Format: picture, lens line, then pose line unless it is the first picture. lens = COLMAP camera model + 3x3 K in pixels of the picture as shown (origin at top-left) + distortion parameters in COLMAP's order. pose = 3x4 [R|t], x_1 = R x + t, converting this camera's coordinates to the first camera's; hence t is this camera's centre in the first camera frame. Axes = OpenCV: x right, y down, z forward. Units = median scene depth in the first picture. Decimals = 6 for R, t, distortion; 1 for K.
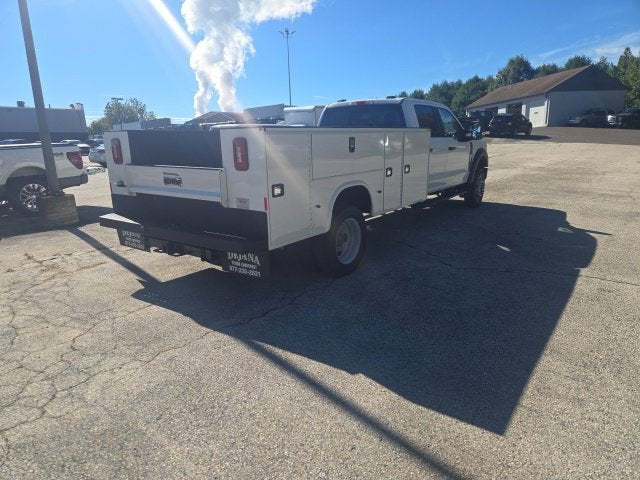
lens RADIAL K [[433.1, 0, 314.1], [0, 433.1, 241.6], [0, 0, 1]] dist [0.069115, -0.056998]
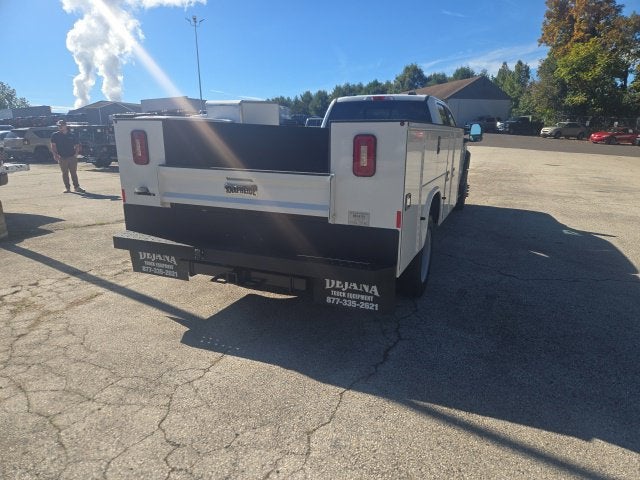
lens RADIAL K [[433.1, 0, 324.5], [0, 433.1, 242.8], [0, 0, 1]] dist [0.069115, -0.056998]
pose [[0.970765, -0.031001, 0.238022, -0.306180], [0.029160, 0.999511, 0.011254, -0.040805], [-0.238254, -0.003984, 0.971195, 0.192956]]
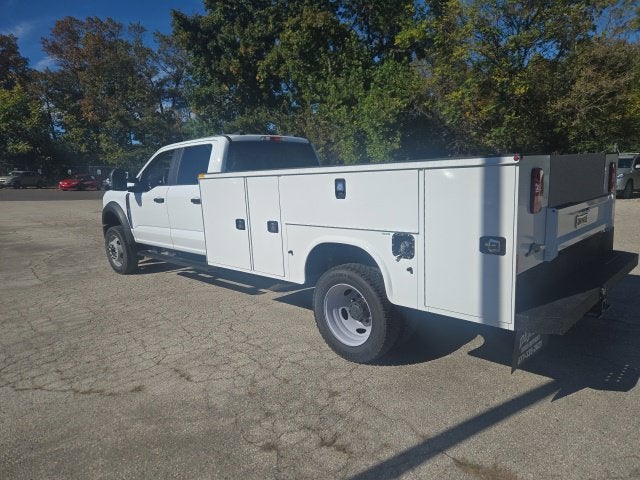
lens RADIAL K [[433.1, 0, 321.2], [0, 433.1, 241.9], [0, 0, 1]] dist [0.069115, -0.056998]
pose [[0.135745, -0.147467, 0.979708, -0.976362], [0.272496, 0.956280, 0.106184, -0.265662], [-0.952533, 0.252552, 0.169994, 1.102553]]
